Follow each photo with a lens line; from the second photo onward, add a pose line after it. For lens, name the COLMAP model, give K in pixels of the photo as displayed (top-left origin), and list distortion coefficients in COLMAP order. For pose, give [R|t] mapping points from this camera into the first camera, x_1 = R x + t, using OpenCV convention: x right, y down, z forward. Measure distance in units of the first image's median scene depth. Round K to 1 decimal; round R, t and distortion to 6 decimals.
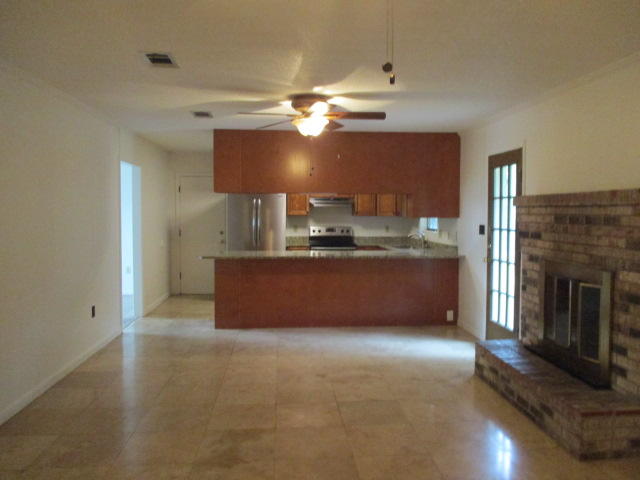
lens RADIAL K [[532.5, 0, 333.9], [0, 532.5, 231.7], [0, 0, 1]] dist [-0.028228, 0.015136]
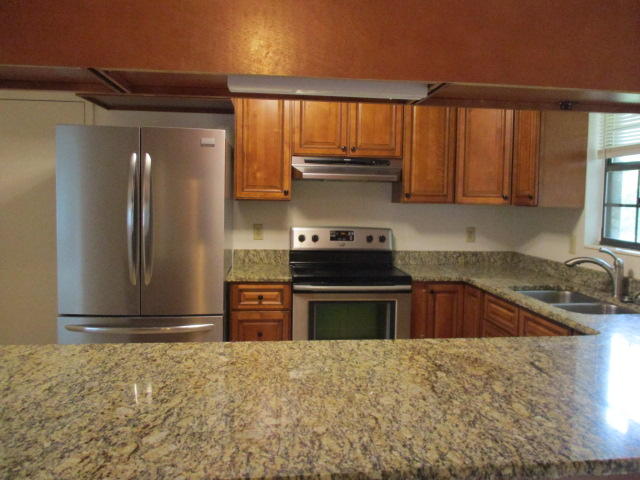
lens RADIAL K [[532.5, 0, 333.9], [0, 532.5, 231.7], [0, 0, 1]] dist [-0.028228, 0.015136]
pose [[0.999585, 0.010376, 0.026870, -0.023629], [-0.011224, 0.999438, 0.031602, -0.019754], [-0.026527, -0.031890, 0.999139, 0.583569]]
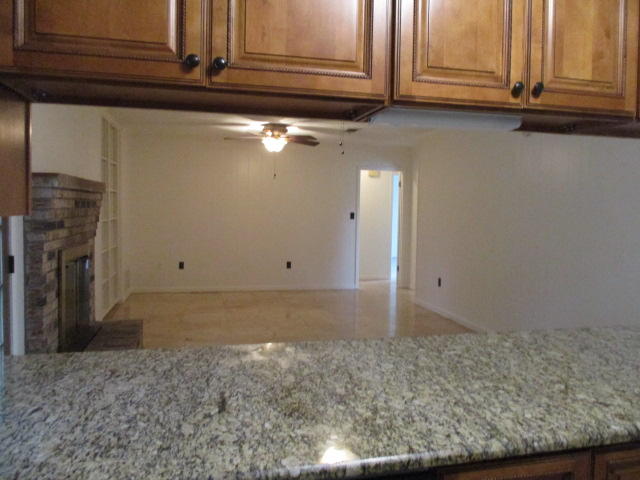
lens RADIAL K [[532.5, 0, 333.9], [0, 532.5, 231.7], [0, 0, 1]] dist [-0.028228, 0.015136]
pose [[-0.988700, -0.017334, -0.148903, 0.041227], [-0.029987, 0.996086, 0.083150, -0.029860], [0.146879, 0.086675, -0.985350, 0.898347]]
